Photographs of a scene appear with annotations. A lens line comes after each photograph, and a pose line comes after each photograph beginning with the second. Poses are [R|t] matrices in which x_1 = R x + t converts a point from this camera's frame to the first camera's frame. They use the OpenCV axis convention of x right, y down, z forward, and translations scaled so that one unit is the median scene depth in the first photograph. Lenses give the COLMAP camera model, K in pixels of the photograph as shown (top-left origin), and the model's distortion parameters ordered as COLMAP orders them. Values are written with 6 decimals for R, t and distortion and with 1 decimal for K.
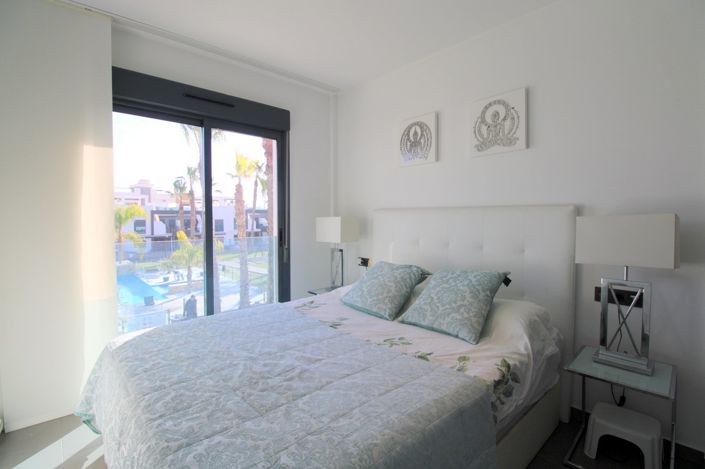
lens RADIAL K [[328.9, 0, 356.0], [0, 328.9, 232.7], [0, 0, 1]] dist [-0.005769, -0.007470]
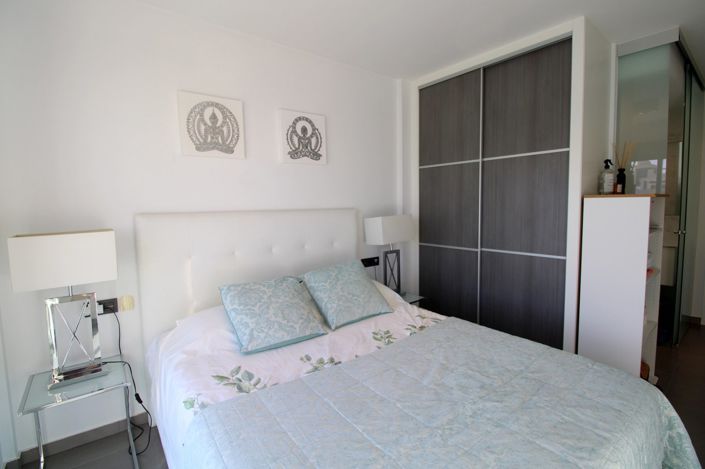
lens RADIAL K [[328.9, 0, 355.1], [0, 328.9, 232.4], [0, 0, 1]] dist [-0.005769, -0.007470]
pose [[0.069150, -0.079920, 0.994400, -0.712009], [0.069894, 0.994725, 0.075086, -0.075162], [-0.995155, 0.064310, 0.074371, 0.744654]]
